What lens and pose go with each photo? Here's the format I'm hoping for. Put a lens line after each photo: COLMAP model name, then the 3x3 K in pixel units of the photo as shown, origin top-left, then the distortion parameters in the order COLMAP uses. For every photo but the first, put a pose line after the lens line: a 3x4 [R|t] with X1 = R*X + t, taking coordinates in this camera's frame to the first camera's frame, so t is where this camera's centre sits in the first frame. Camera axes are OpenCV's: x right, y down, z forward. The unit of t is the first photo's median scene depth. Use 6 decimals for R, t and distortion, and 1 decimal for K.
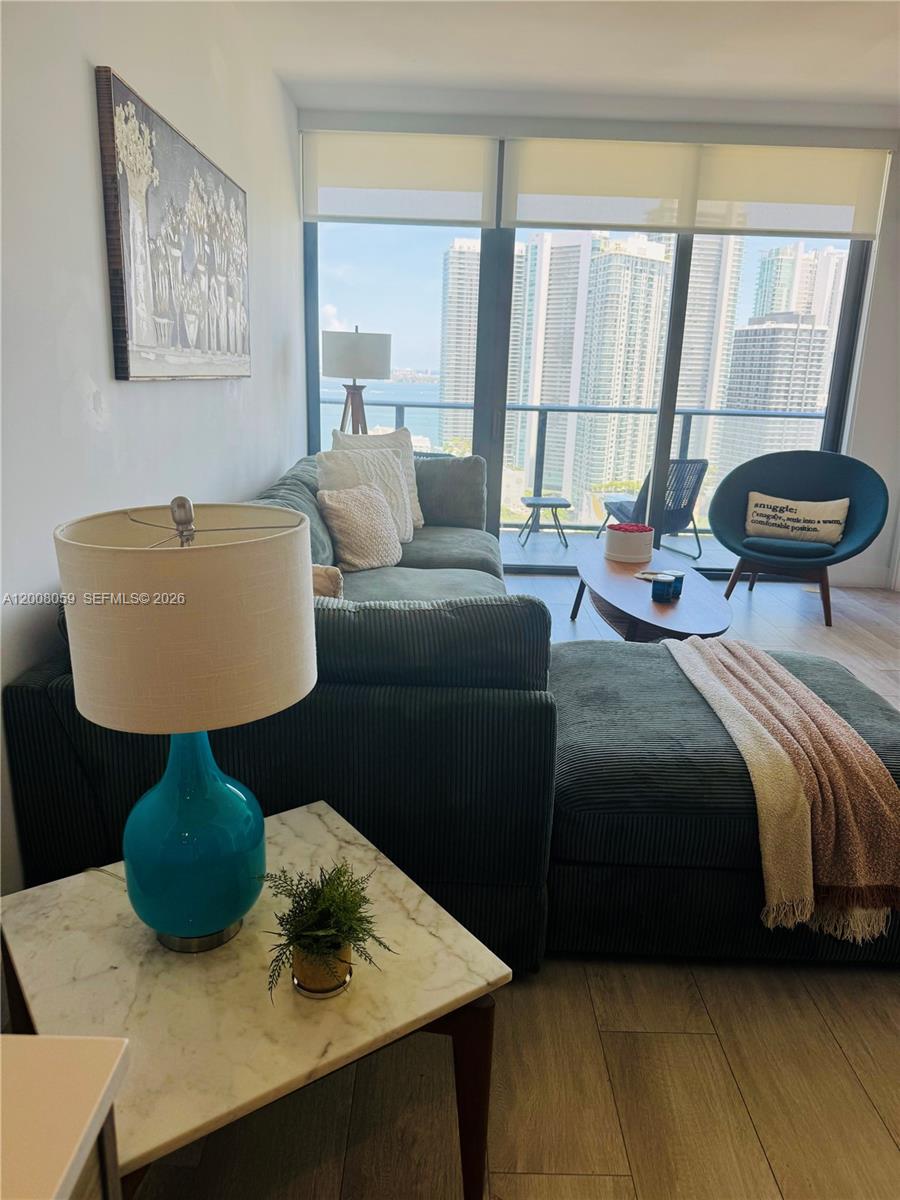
lens RADIAL K [[829.3, 0, 446.6], [0, 829.3, 605.1], [0, 0, 1]] dist [0.025720, -0.060372]
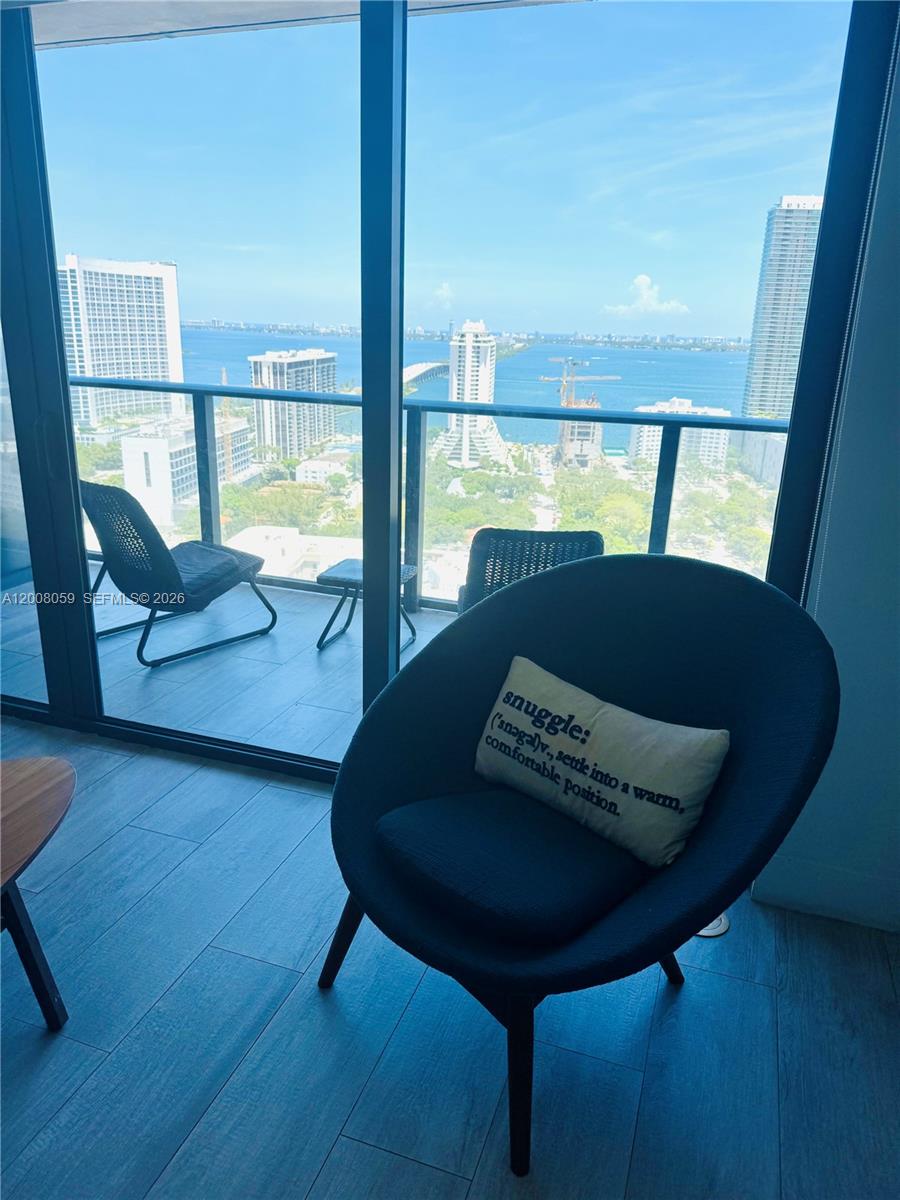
lens RADIAL K [[829.3, 0, 469.0], [0, 829.3, 599.1], [0, 0, 1]] dist [0.025720, -0.060372]
pose [[0.946451, 0.091351, -0.309655, 1.035242], [-0.082925, 0.995741, 0.040297, -0.393832], [0.312017, -0.012461, 0.949995, 1.410431]]
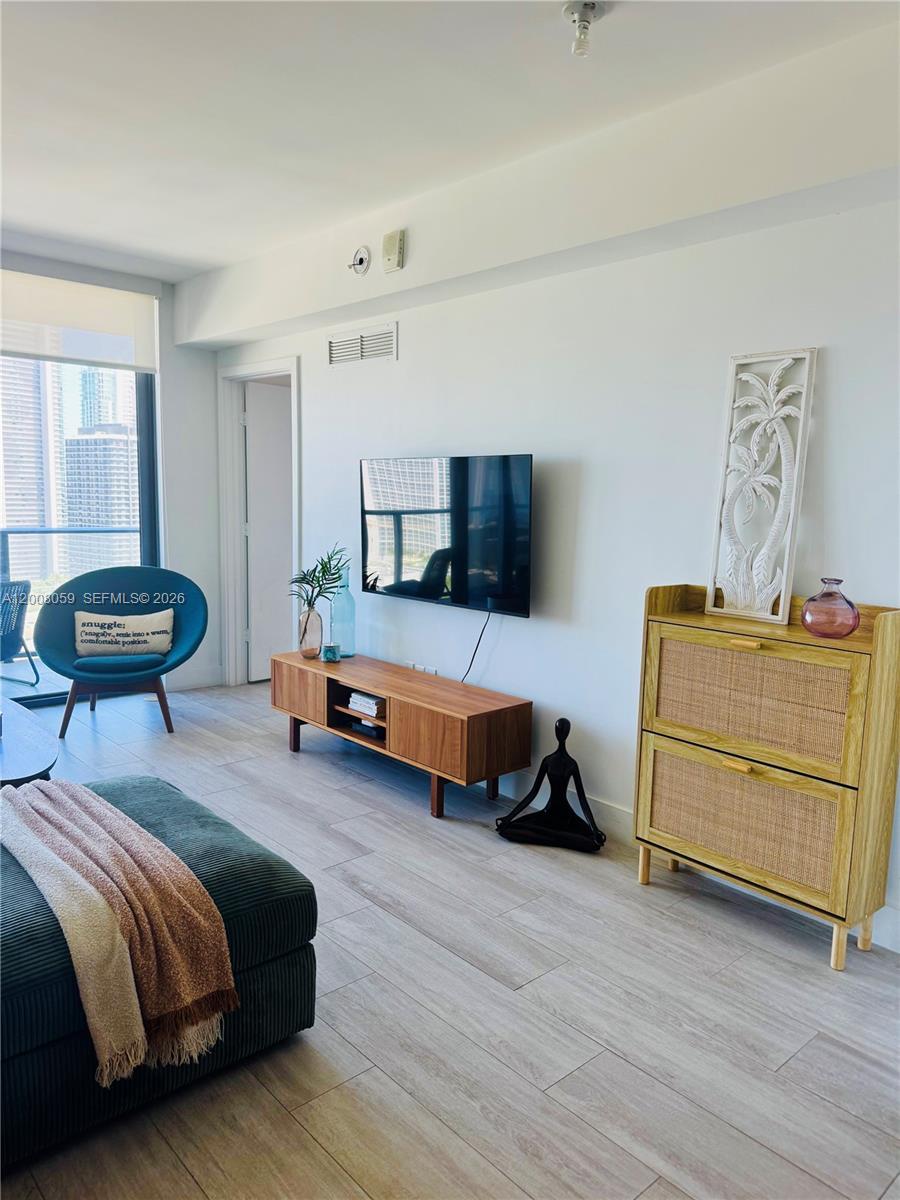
lens RADIAL K [[829.3, 0, 448.3], [0, 829.3, 607.5], [0, 0, 1]] dist [0.025720, -0.060372]
pose [[0.736933, -0.101688, 0.668273, 0.075288], [0.181770, 0.982017, -0.051016, -0.024636], [-0.651068, 0.159067, 0.742165, -0.037748]]
